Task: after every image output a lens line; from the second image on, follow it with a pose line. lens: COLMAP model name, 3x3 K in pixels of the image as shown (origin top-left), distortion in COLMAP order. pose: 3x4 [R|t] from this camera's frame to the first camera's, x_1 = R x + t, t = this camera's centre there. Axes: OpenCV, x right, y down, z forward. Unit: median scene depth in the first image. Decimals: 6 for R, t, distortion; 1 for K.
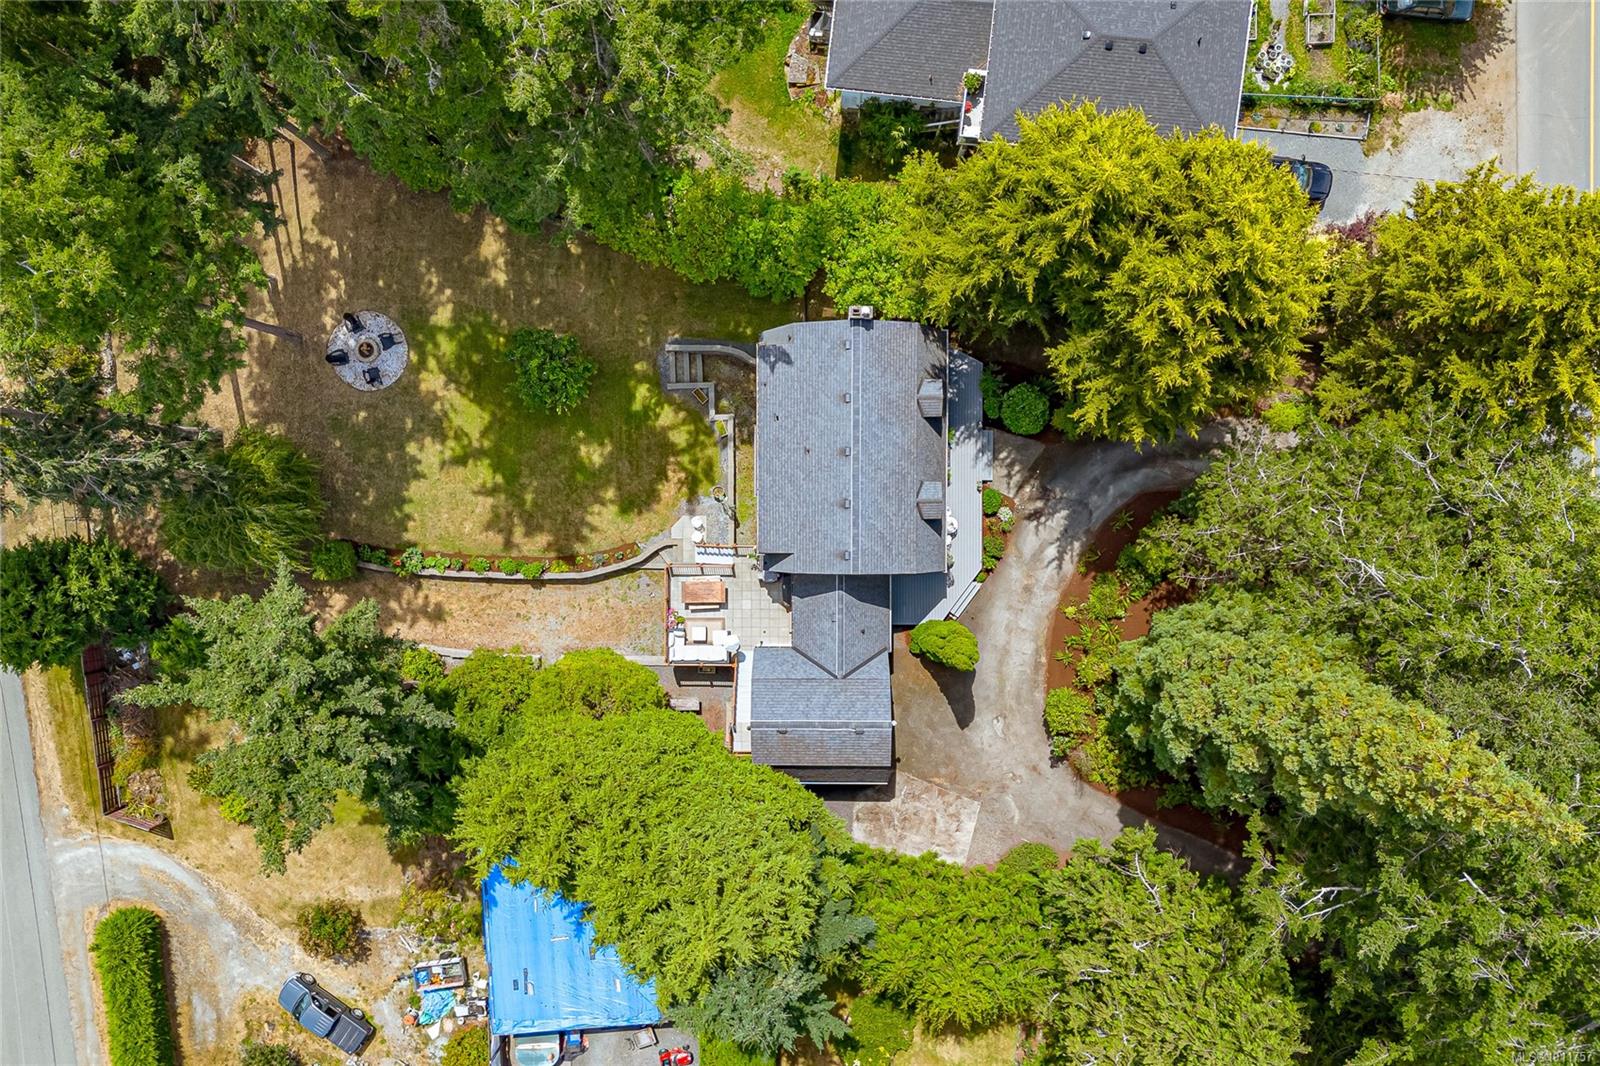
lens RADIAL K [[1177.2, 0, 800.0], [0, 1177.2, 533.0], [0, 0, 1]] dist [-0.072615, -0.002418]
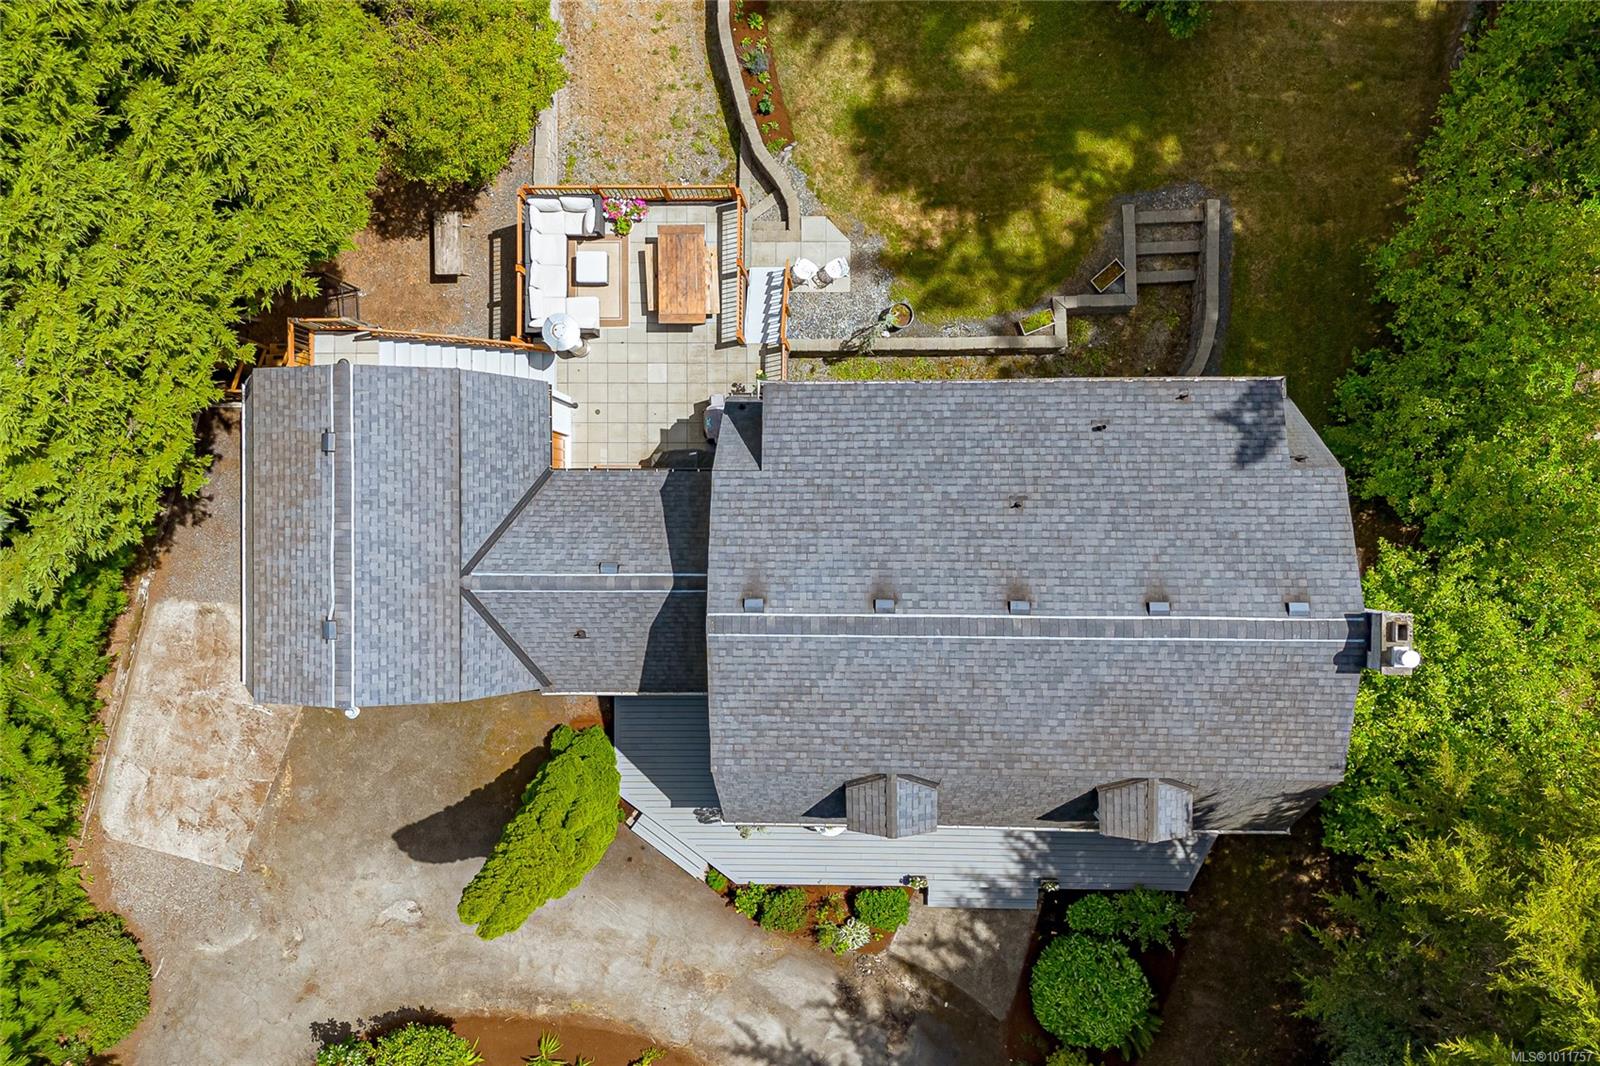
lens RADIAL K [[1177.2, 0, 800.0], [0, 1177.2, 533.0], [0, 0, 1]] dist [-0.072615, -0.002418]
pose [[-0.001140, 0.999757, 0.022018, 0.006708], [-0.999939, -0.001381, 0.010931, 0.000131], [0.010958, -0.022004, 0.999698, 0.542805]]
